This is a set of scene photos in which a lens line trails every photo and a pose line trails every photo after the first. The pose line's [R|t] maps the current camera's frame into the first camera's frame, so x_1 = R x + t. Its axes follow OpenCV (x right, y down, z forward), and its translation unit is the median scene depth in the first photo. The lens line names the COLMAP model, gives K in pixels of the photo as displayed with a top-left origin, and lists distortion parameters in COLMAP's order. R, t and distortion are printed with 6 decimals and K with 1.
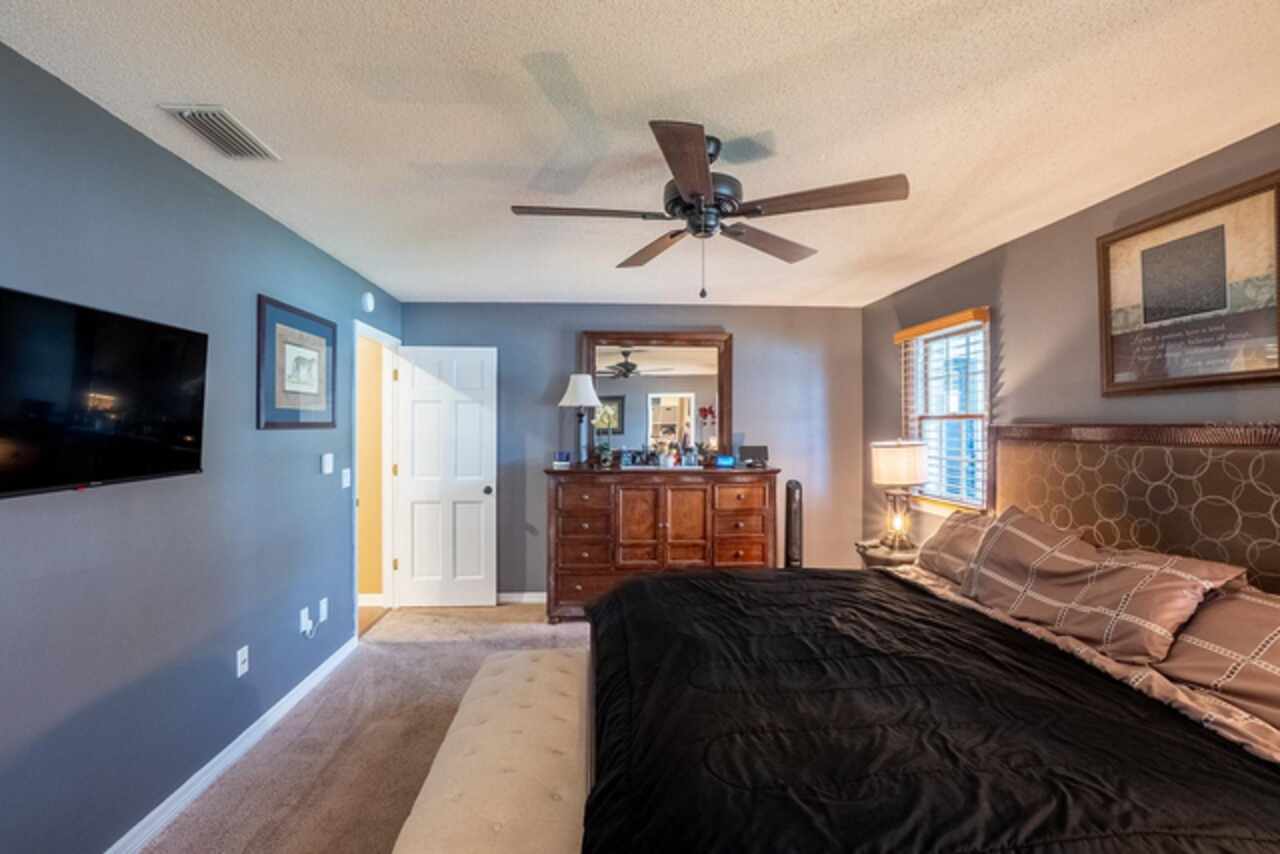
lens RADIAL K [[566.6, 0, 632.3], [0, 566.6, 425.0], [0, 0, 1]] dist [-0.064782, 0.022318]
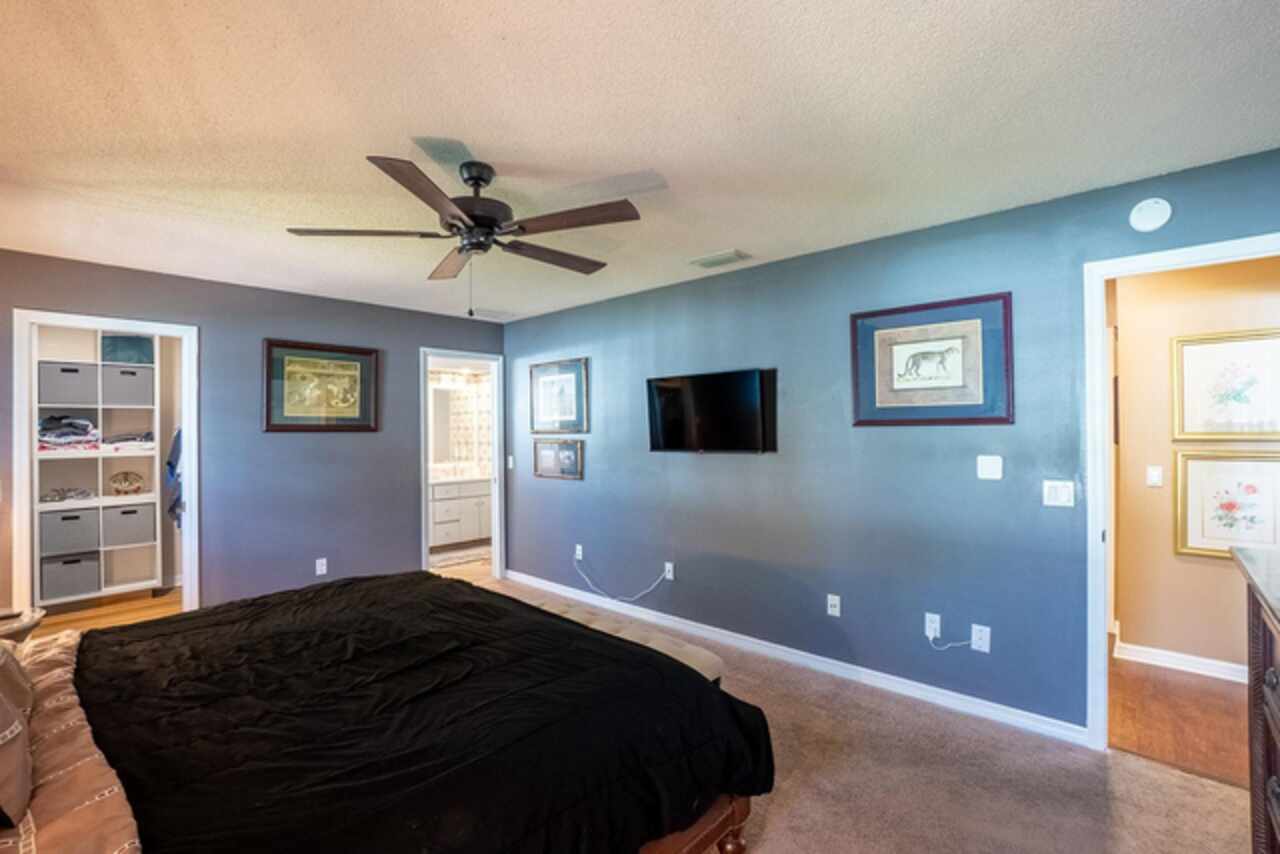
lens RADIAL K [[566.6, 0, 632.3], [0, 566.6, 425.0], [0, 0, 1]] dist [-0.064782, 0.022318]
pose [[-0.734175, 0.001865, -0.678958, 0.661526], [0.010691, 0.999904, -0.008814, 0.013654], [0.678876, -0.013730, -0.734125, 2.045008]]
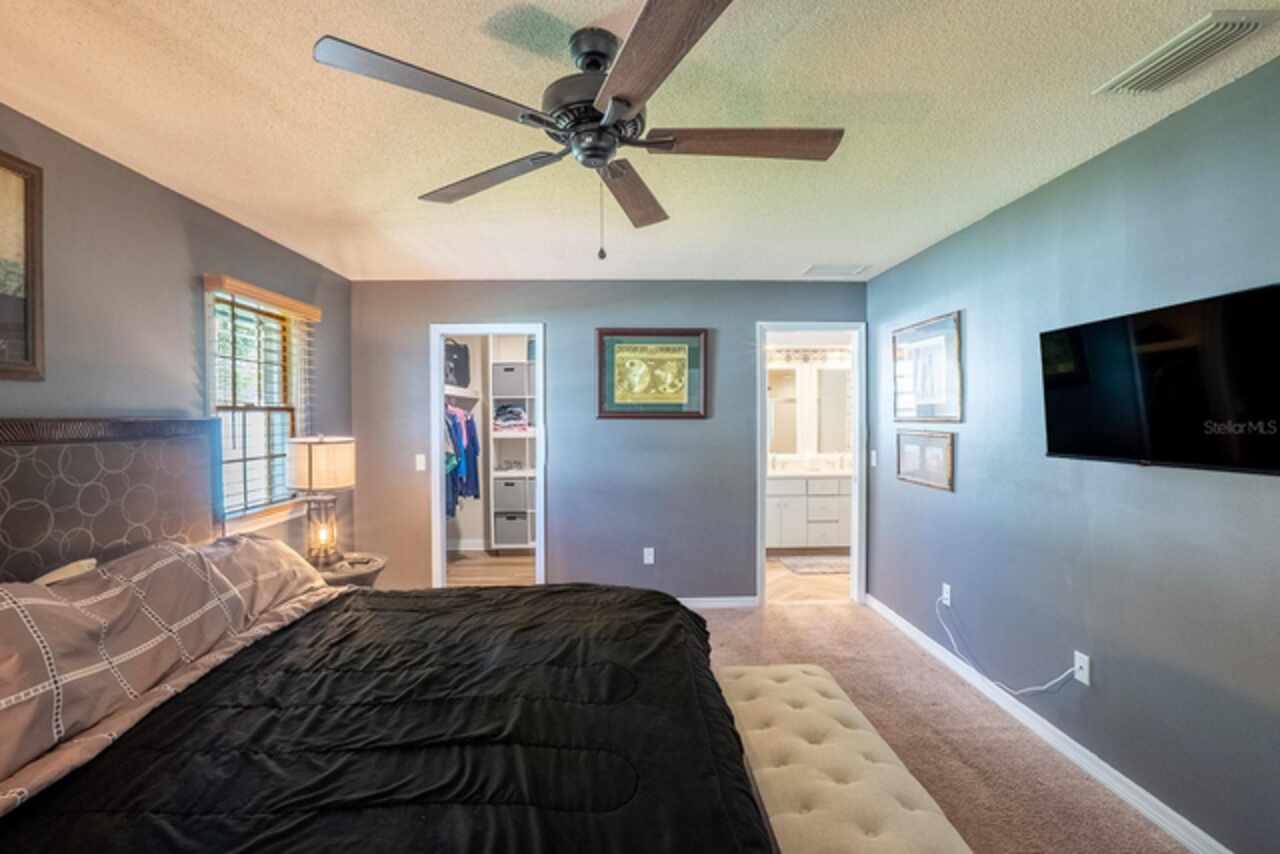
lens RADIAL K [[566.6, 0, 632.3], [0, 566.6, 425.0], [0, 0, 1]] dist [-0.064782, 0.022318]
pose [[-0.998771, 0.006465, 0.049139, 0.041085], [0.007071, 0.999901, 0.012173, 0.005842], [-0.049055, 0.012506, -0.998718, 1.786697]]
